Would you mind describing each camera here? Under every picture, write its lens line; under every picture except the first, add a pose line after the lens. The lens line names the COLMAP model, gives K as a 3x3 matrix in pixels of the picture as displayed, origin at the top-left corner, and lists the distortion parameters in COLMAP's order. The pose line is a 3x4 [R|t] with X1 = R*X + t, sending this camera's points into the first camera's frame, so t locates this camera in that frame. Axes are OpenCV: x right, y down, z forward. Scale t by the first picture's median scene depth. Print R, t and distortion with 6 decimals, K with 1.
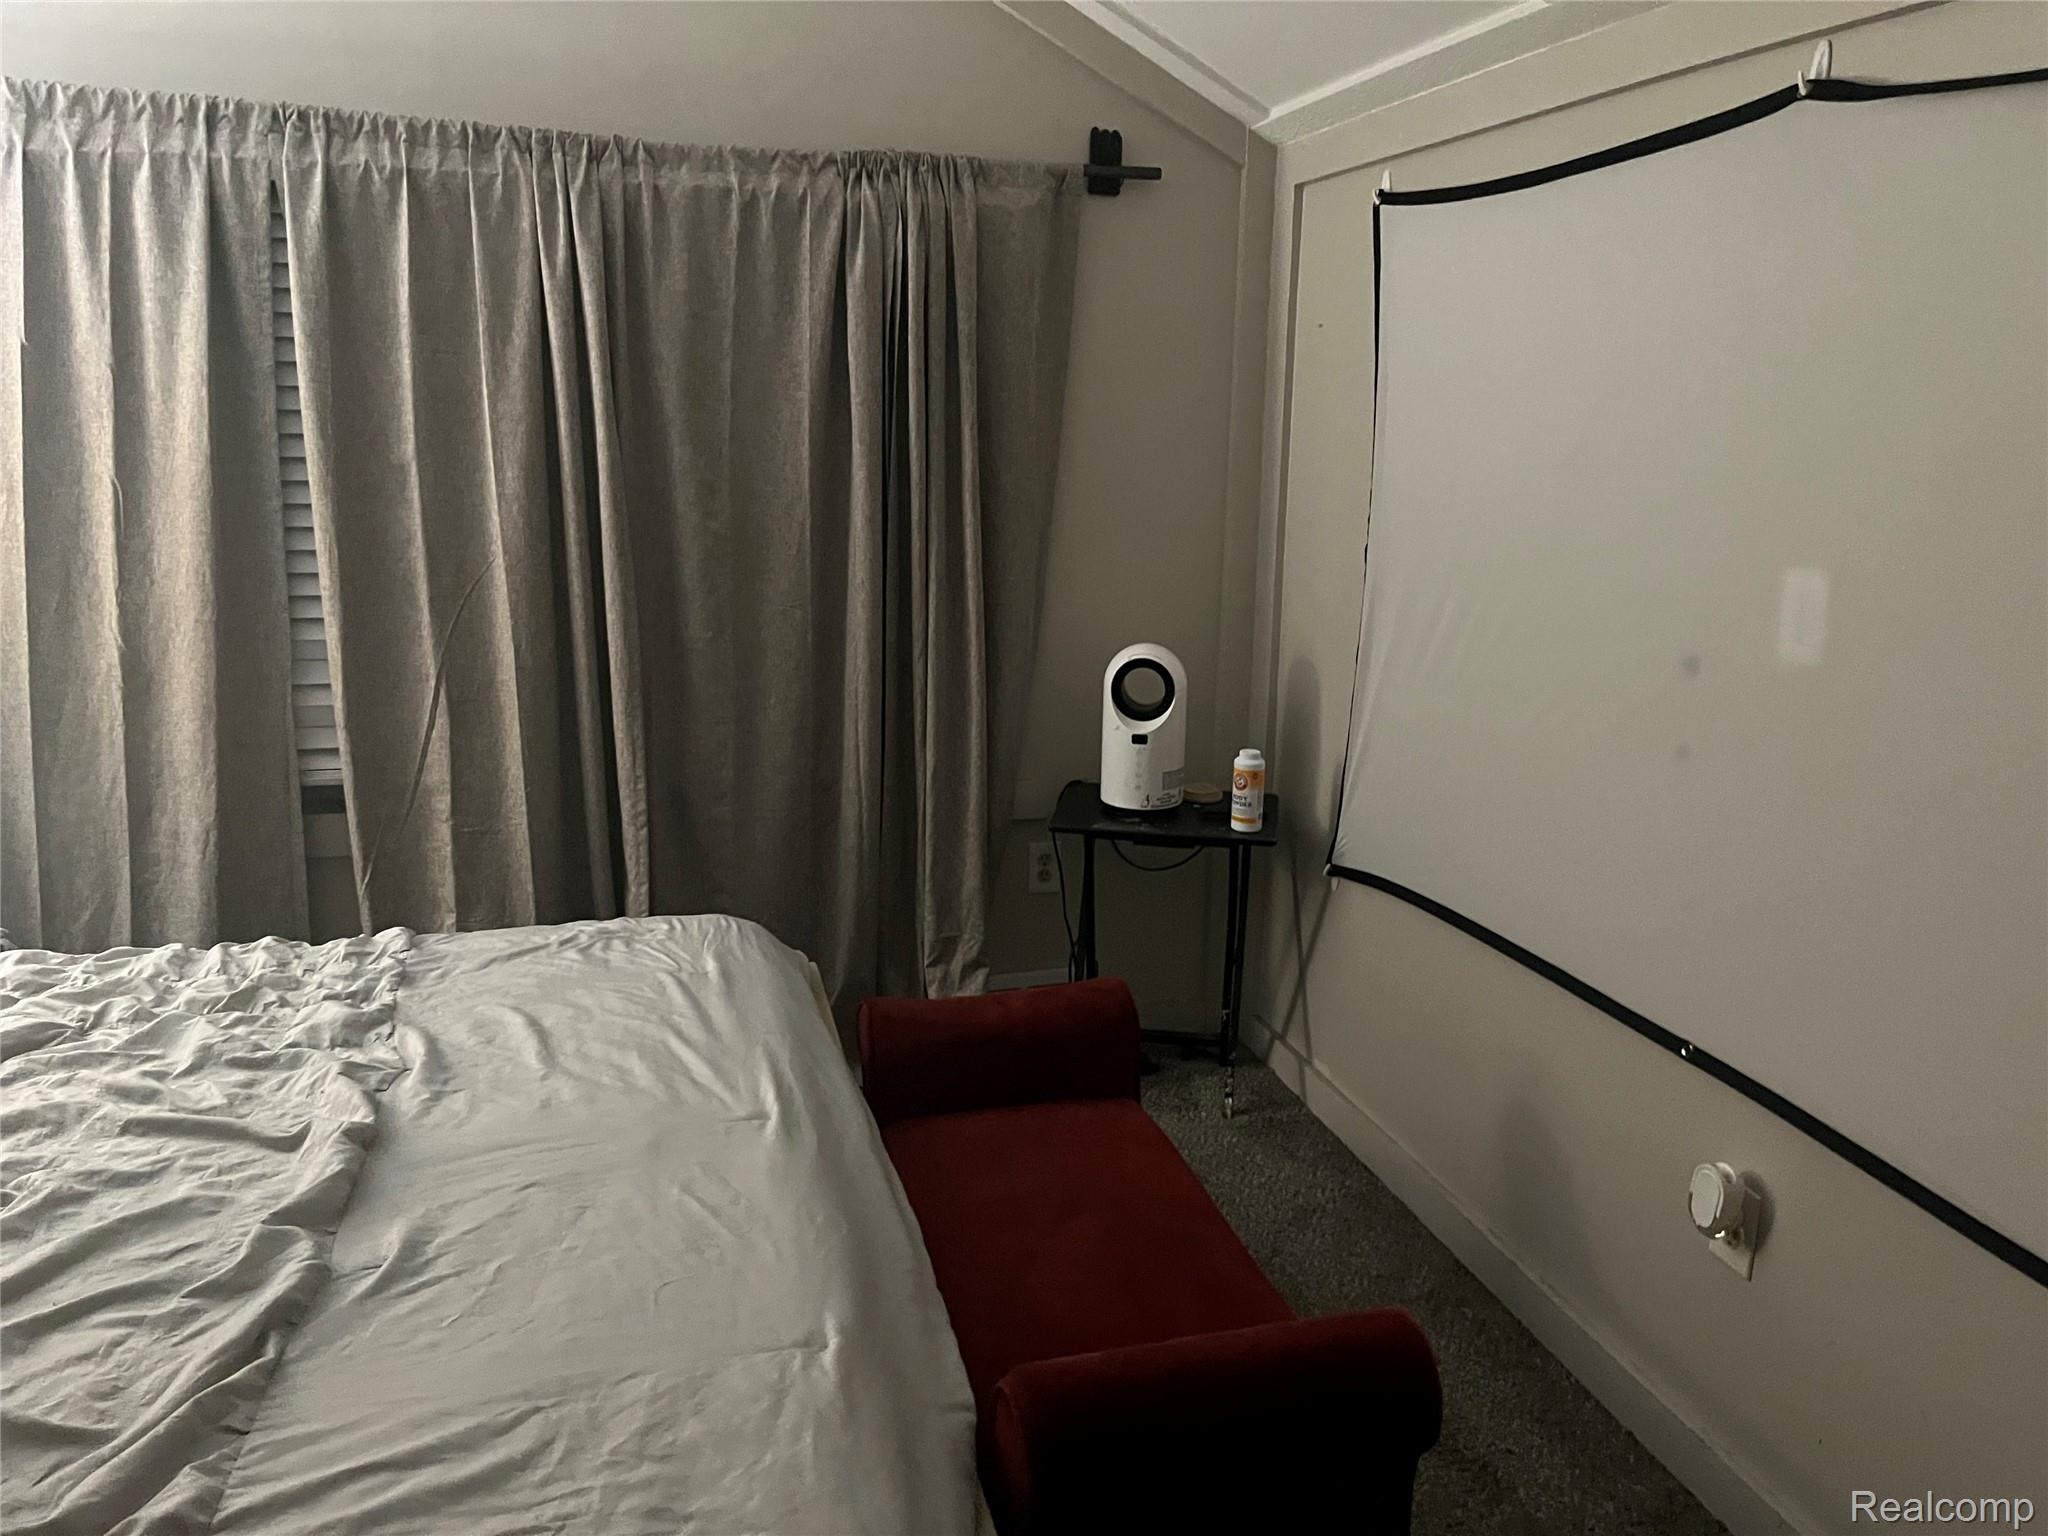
lens RADIAL K [[1533.0, 0, 1031.3], [0, 1533.0, 778.6], [0, 0, 1]] dist [0.072096, -0.086833]
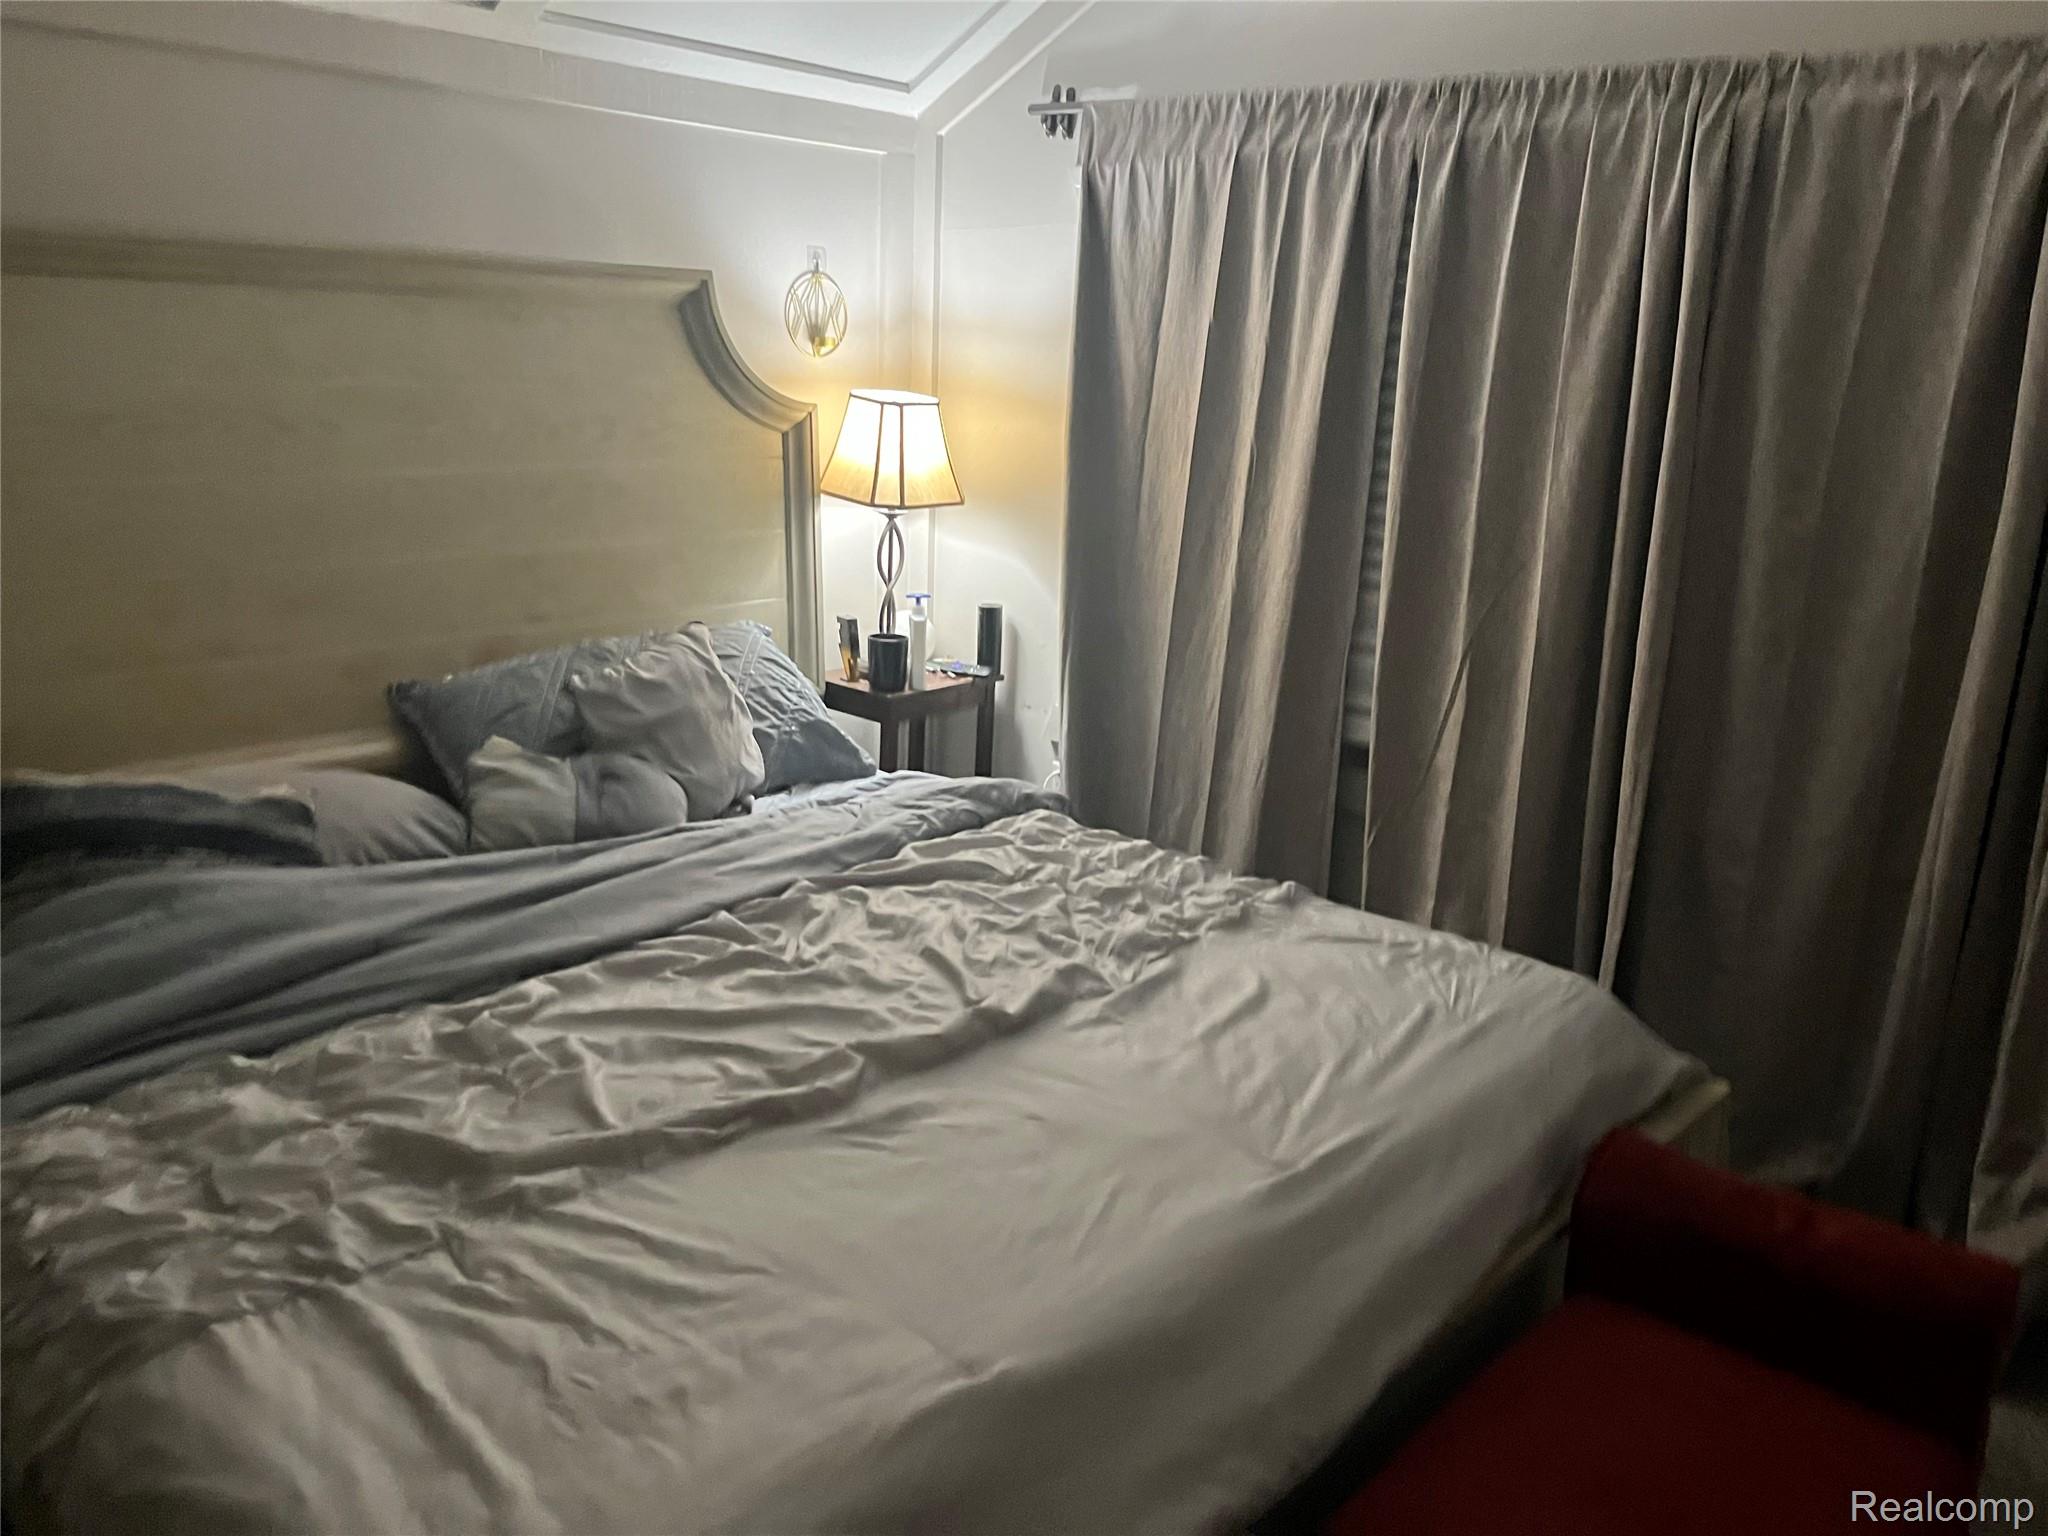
lens RADIAL K [[1533.0, 0, 1031.3], [0, 1533.0, 778.6], [0, 0, 1]] dist [0.072096, -0.086833]
pose [[0.524442, 0.219950, -0.822546, 0.309270], [-0.218690, 0.968446, 0.119530, -0.052307], [0.822882, 0.117196, 0.555995, 0.262081]]
